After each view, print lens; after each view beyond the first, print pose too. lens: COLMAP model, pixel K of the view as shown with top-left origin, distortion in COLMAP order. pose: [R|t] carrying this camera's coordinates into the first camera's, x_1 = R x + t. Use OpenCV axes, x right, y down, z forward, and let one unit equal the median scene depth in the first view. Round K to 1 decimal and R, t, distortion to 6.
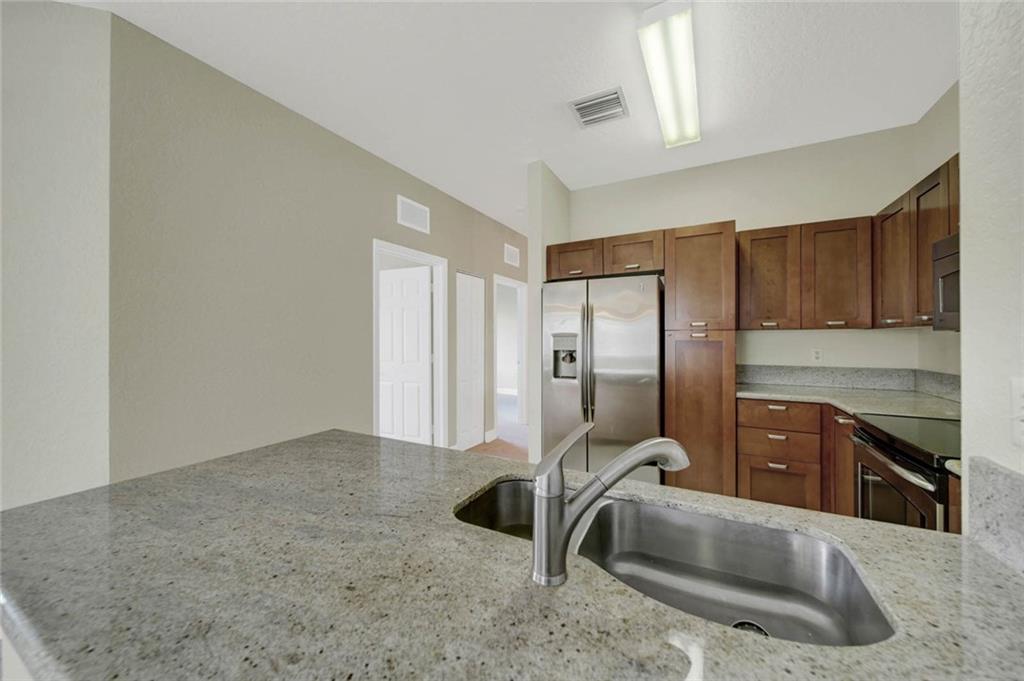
lens RADIAL K [[368.1, 0, 514.0], [0, 368.1, 339.5], [0, 0, 1]] dist [-0.001569, -0.000122]
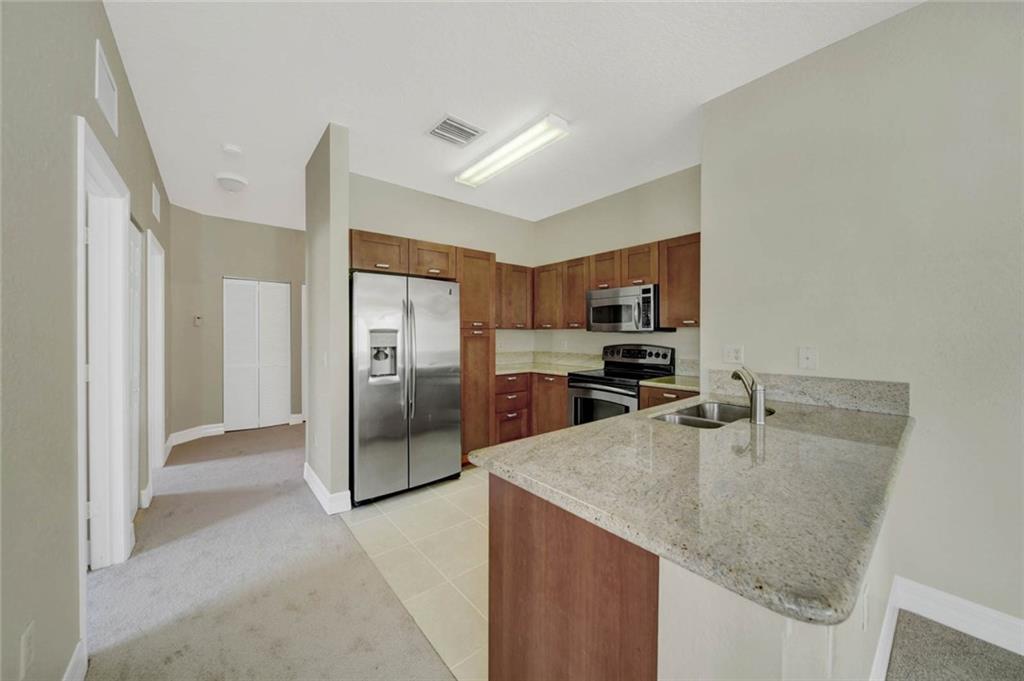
lens RADIAL K [[360.7, 0, 518.4], [0, 360.7, 336.3], [0, 0, 1]] dist [-0.000500, -0.000025]
pose [[0.377066, -0.002688, 0.926182, -0.657588], [0.002163, 0.999996, 0.002022, 0.001585], [-0.926184, 0.001241, 0.377071, 0.359992]]
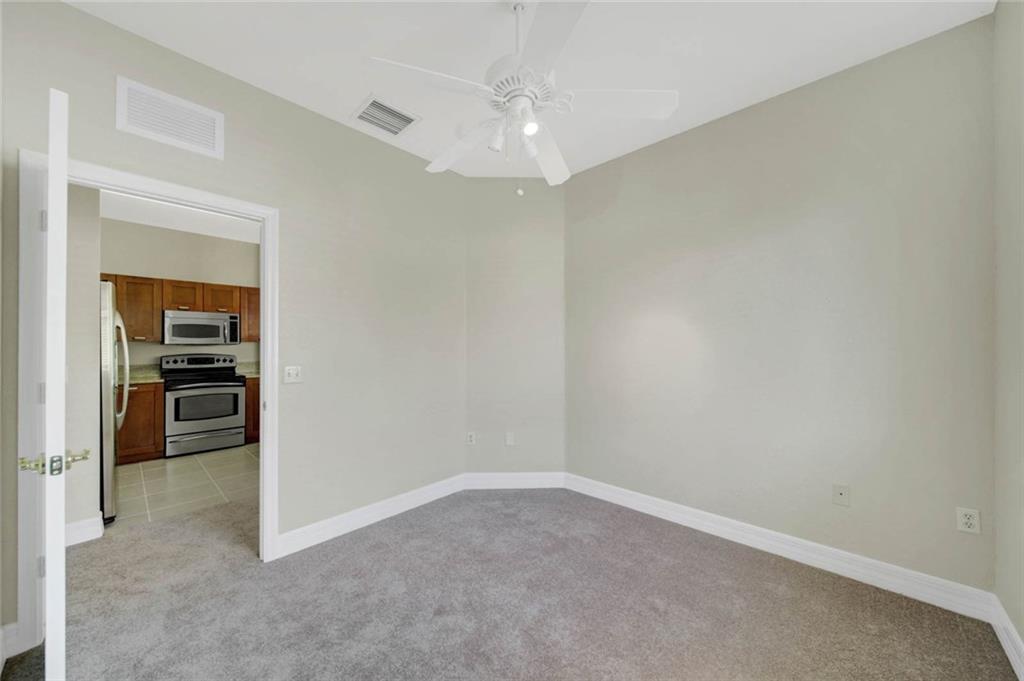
lens RADIAL K [[368.1, 0, 514.0], [0, 368.1, 339.5], [0, 0, 1]] dist [-0.001569, -0.000122]
pose [[-0.965756, 0.007422, 0.259344, -1.215733], [0.005105, 0.999941, -0.009608, -0.010901], [-0.259400, -0.007955, -0.965737, 1.807479]]
